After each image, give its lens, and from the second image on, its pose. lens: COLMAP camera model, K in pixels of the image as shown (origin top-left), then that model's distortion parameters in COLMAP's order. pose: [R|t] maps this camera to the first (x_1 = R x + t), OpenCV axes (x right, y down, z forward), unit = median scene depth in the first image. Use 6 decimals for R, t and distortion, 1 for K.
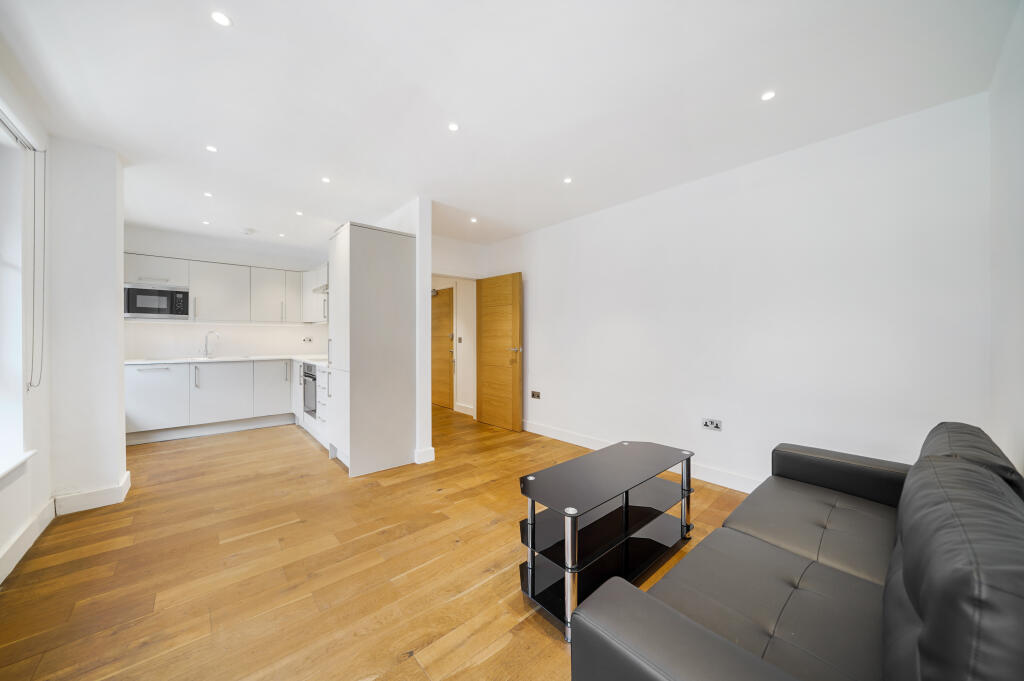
lens RADIAL K [[354.7, 0, 513.9], [0, 354.7, 336.3], [0, 0, 1]] dist [0.000342, -0.000207]
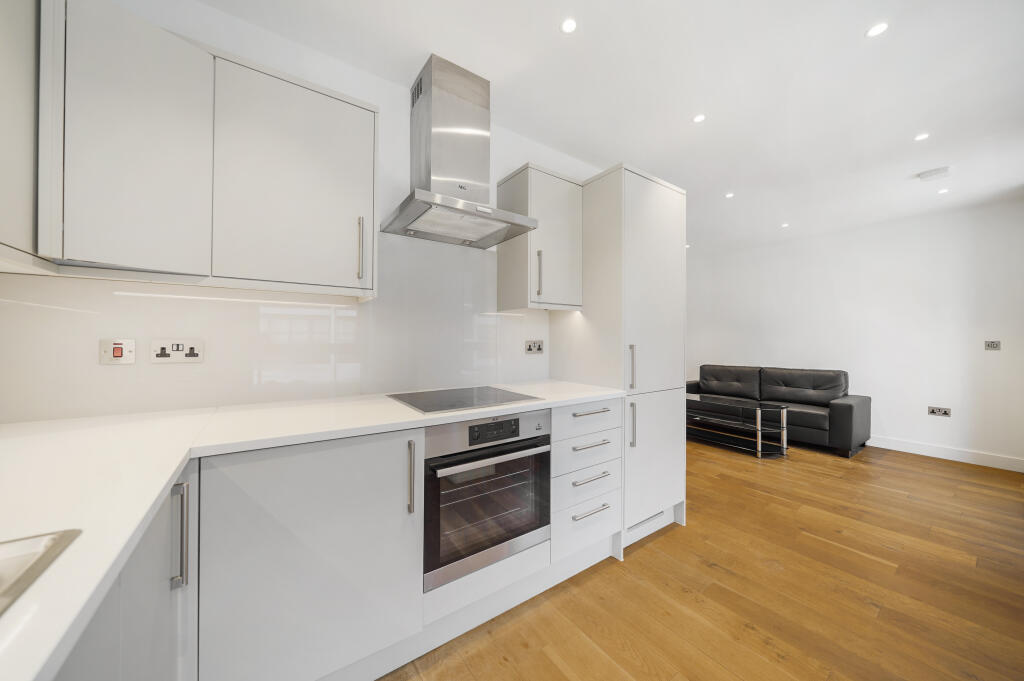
lens RADIAL K [[354.7, 0, 514.2], [0, 354.7, 337.9], [0, 0, 1]] dist [0.000342, -0.000207]
pose [[0.104522, 0.001703, 0.994521, -1.799302], [0.000609, 0.999998, -0.001776, 0.001938], [-0.994522, 0.000792, 0.104521, 1.843673]]
